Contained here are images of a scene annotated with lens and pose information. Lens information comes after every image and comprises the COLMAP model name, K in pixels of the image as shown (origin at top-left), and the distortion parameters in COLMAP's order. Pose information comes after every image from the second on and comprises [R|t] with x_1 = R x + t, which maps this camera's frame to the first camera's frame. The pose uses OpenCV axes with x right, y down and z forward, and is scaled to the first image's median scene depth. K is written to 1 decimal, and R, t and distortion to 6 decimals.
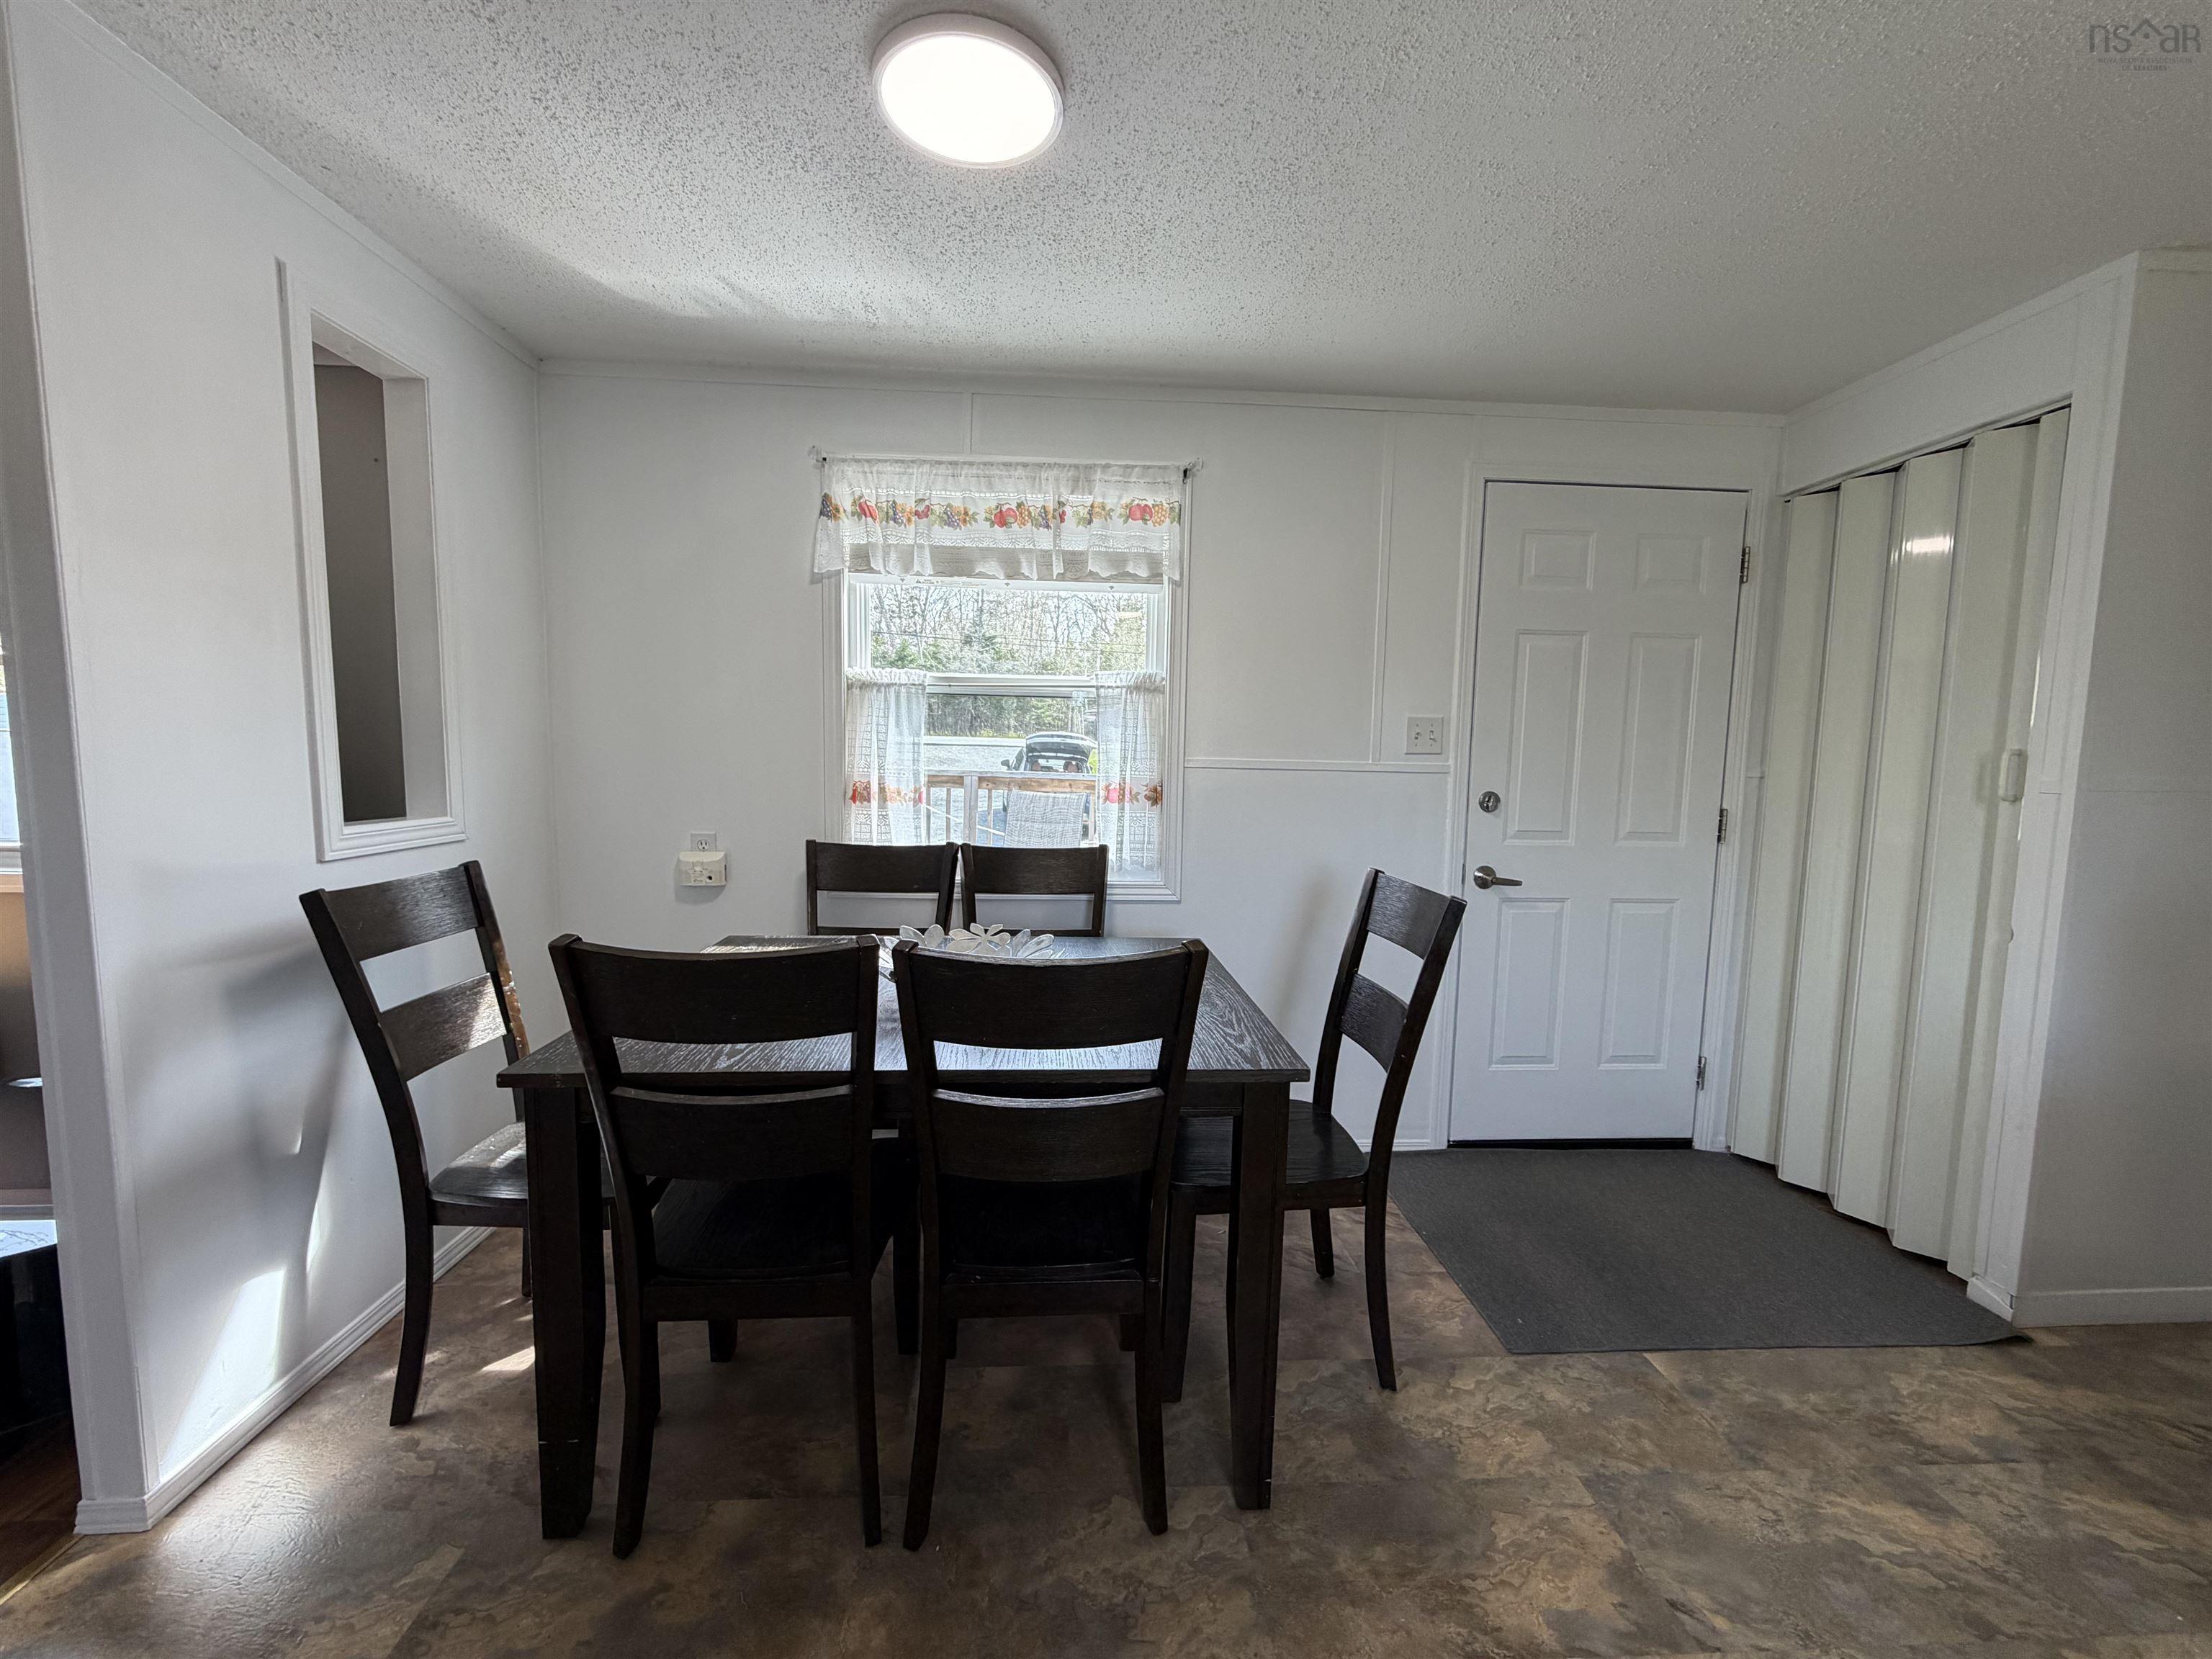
lens RADIAL K [[882.8, 0, 1100.3], [0, 882.8, 827.3], [0, 0, 1]] dist [0.000596, -0.000284]
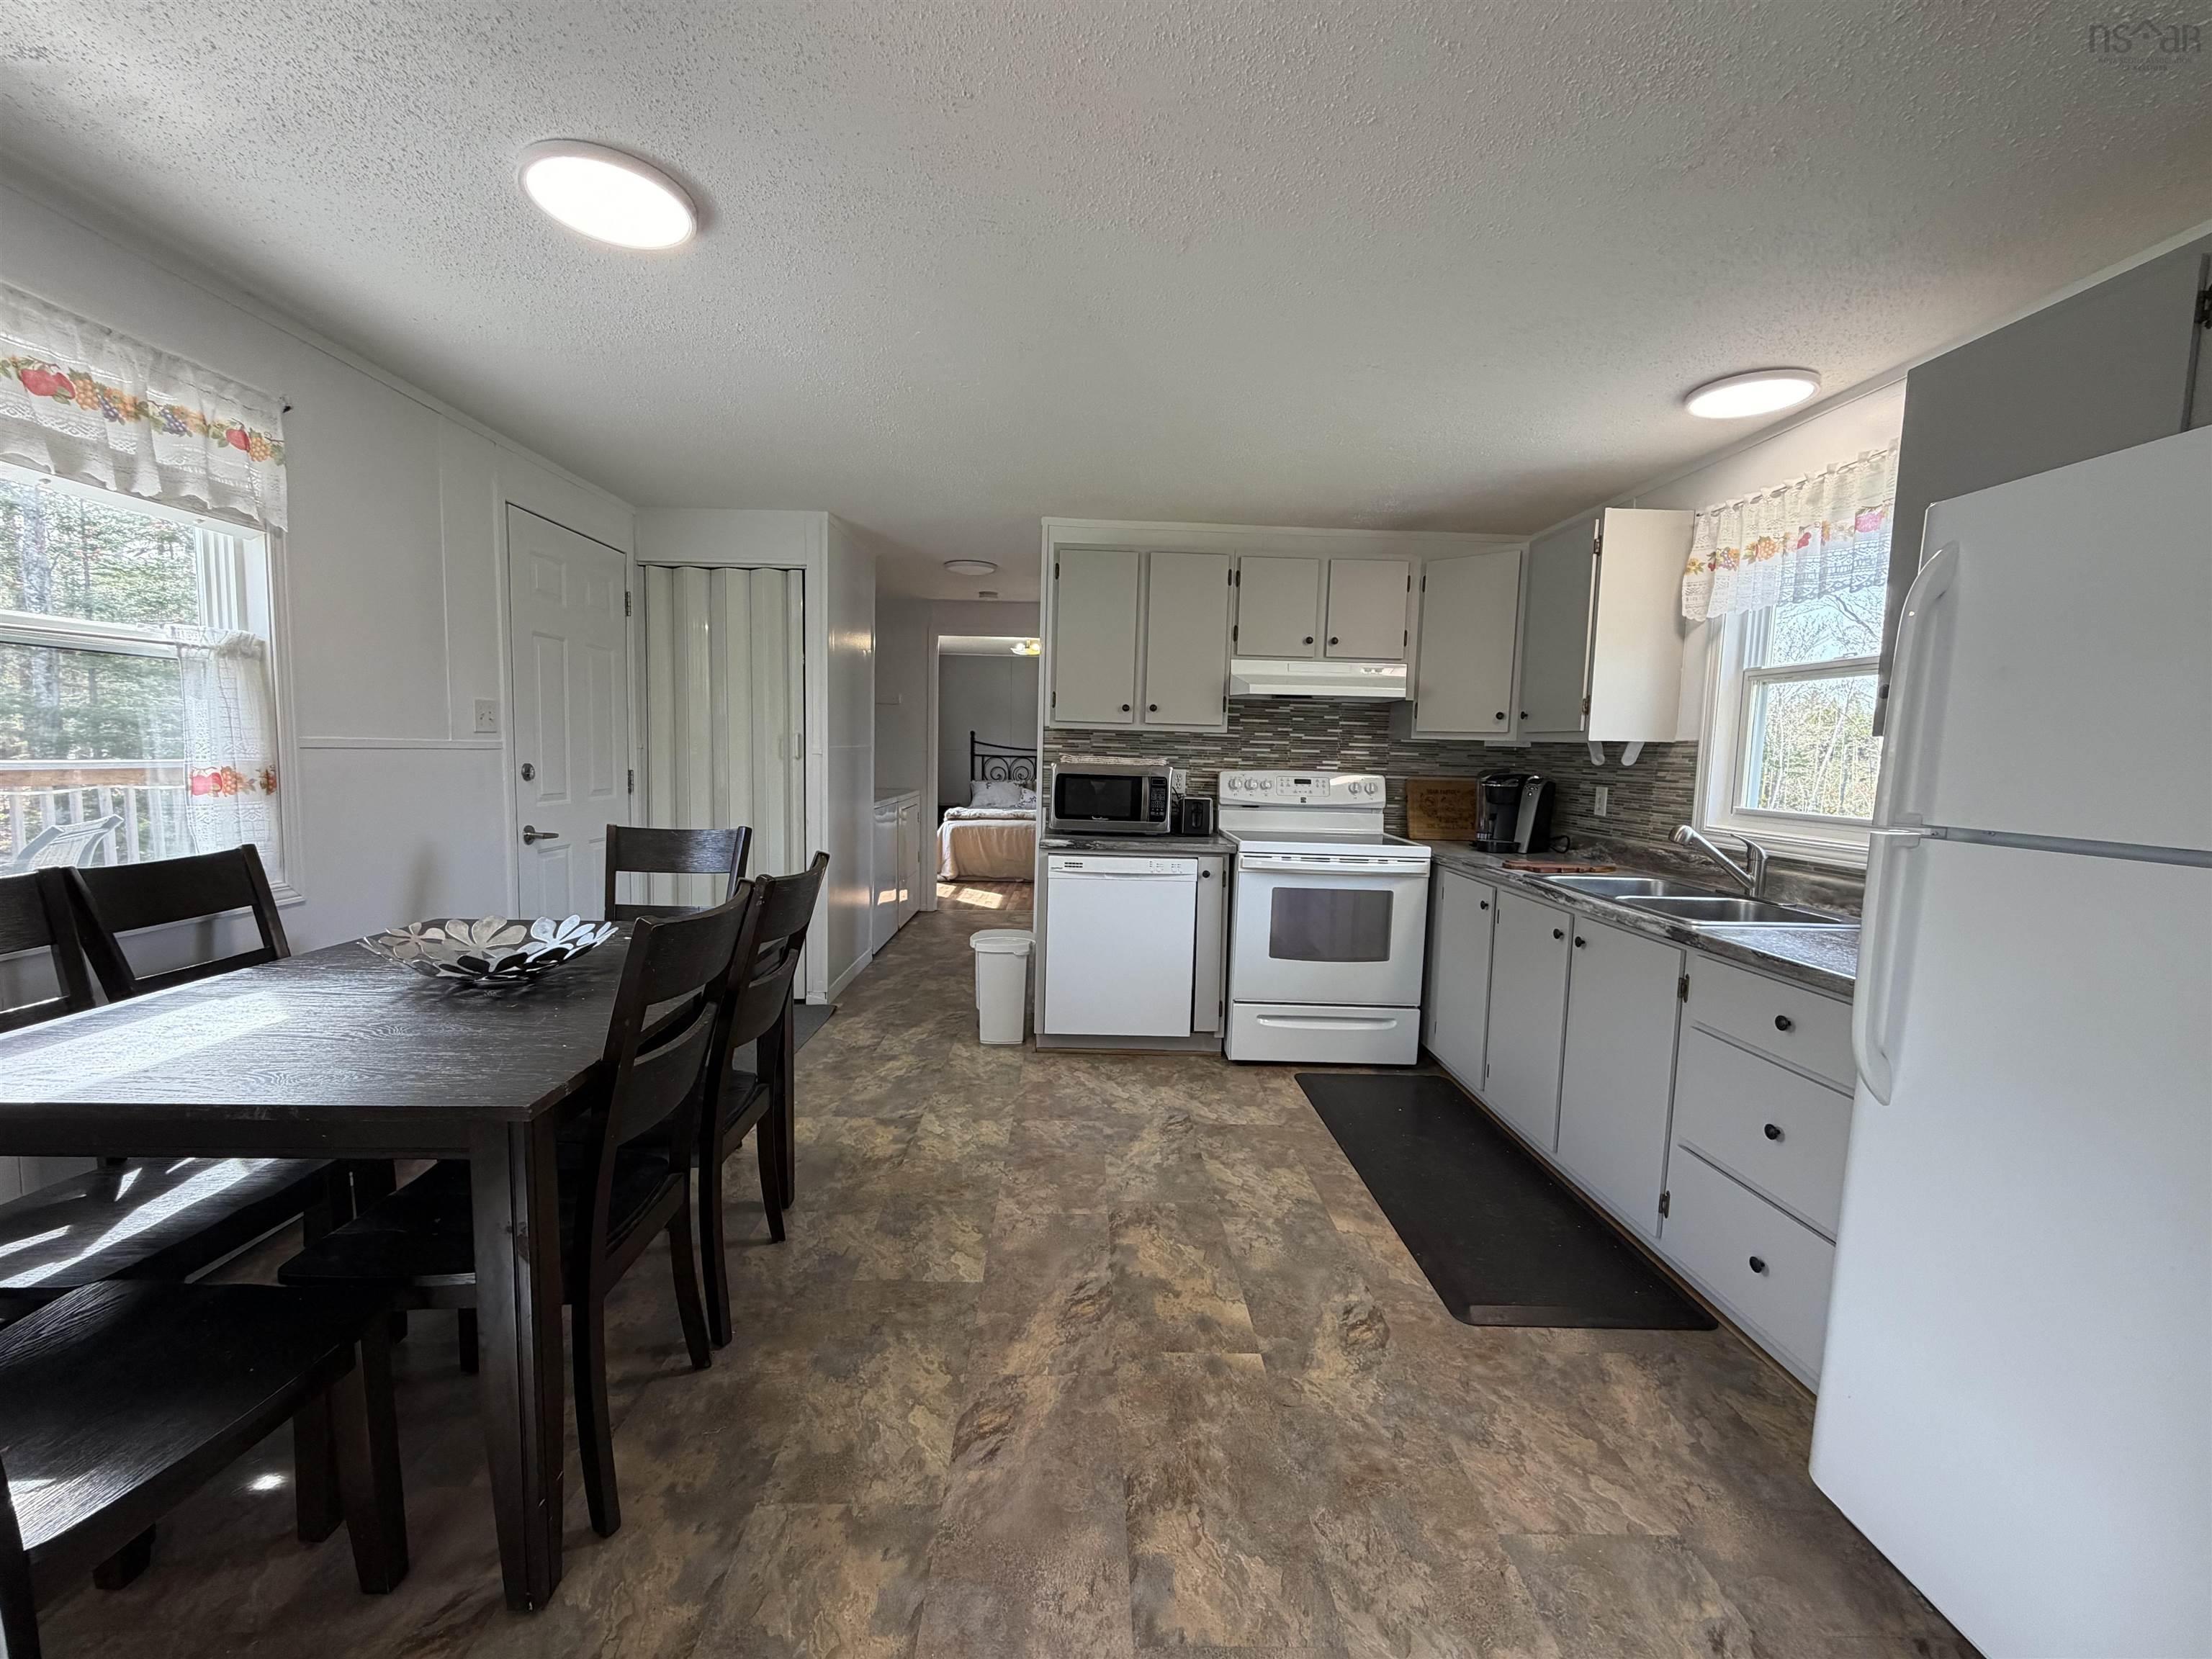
lens RADIAL K [[882.8, 0, 1100.3], [0, 882.8, 827.3], [0, 0, 1]] dist [0.000596, -0.000284]
pose [[0.033765, -0.105811, 0.993813, -0.907899], [0.063525, 0.992596, 0.103523, -0.036003], [-0.997409, 0.059637, 0.040237, 0.214264]]
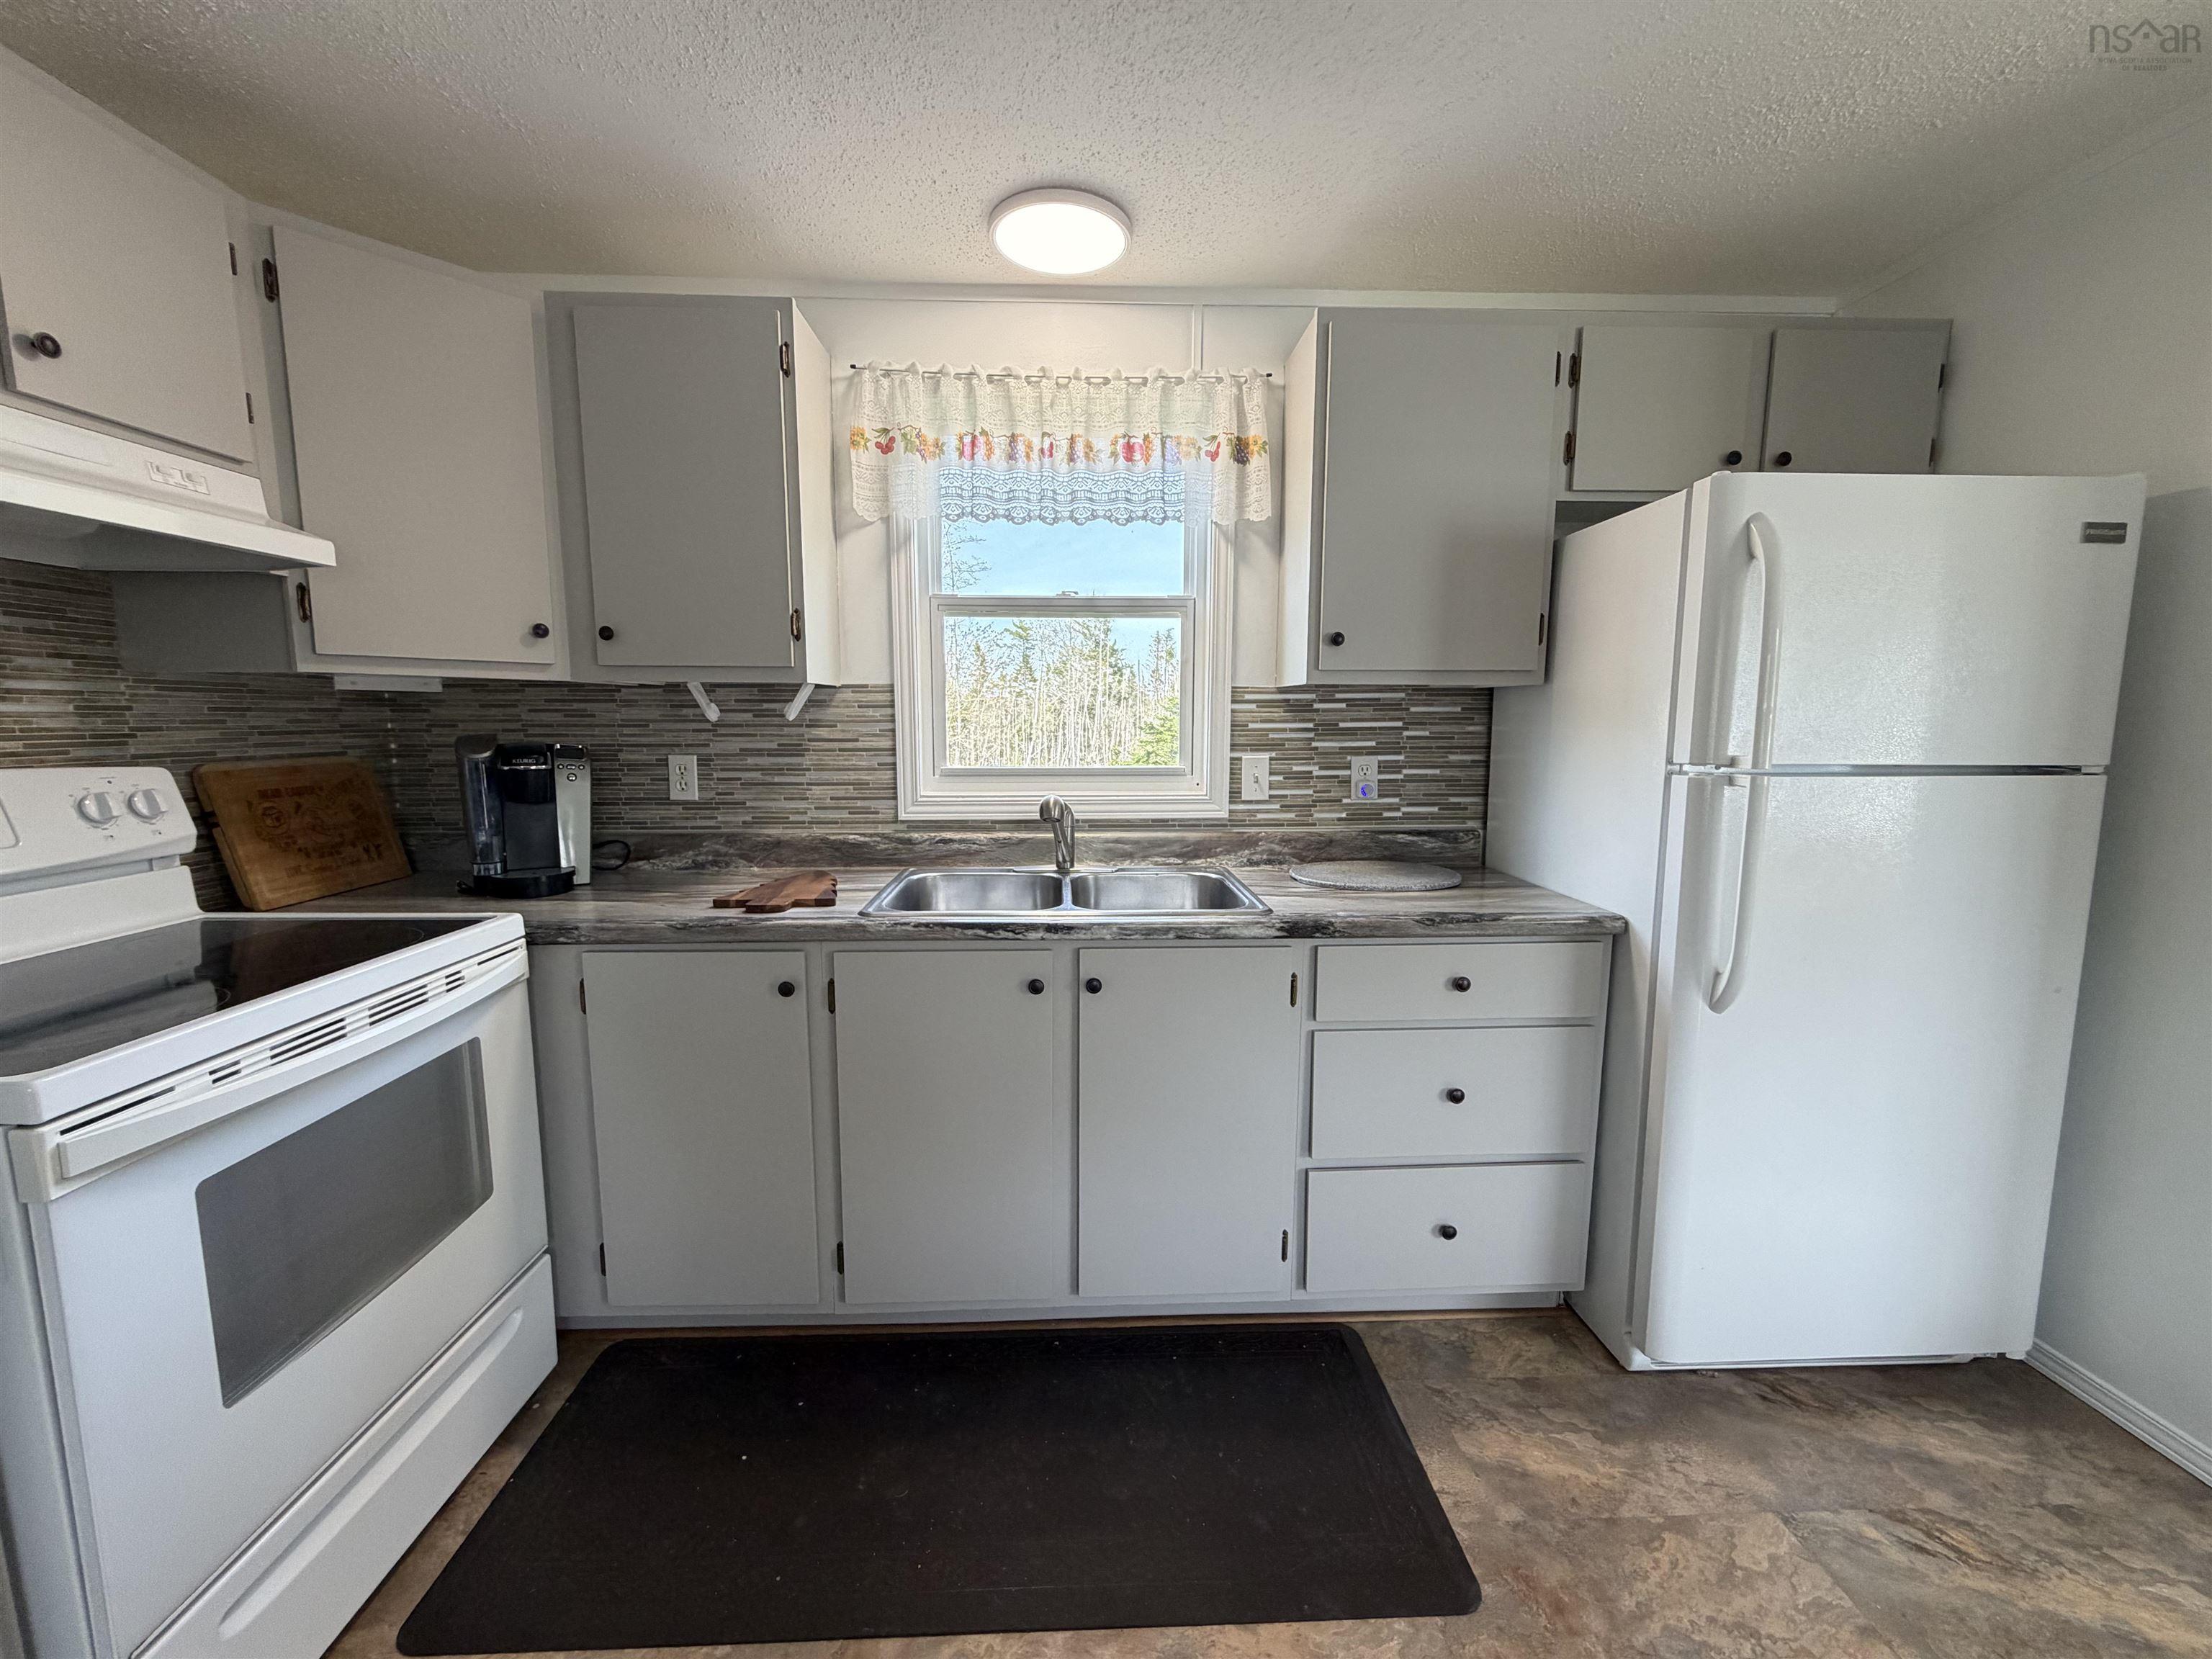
lens RADIAL K [[882.8, 0, 1100.3], [0, 882.8, 827.3], [0, 0, 1]] dist [0.000596, -0.000284]
pose [[-0.999614, -0.021168, 0.017988, 0.203295], [-0.016819, 0.976564, 0.214570, -0.031249], [-0.022109, 0.214184, -0.976543, 0.371870]]
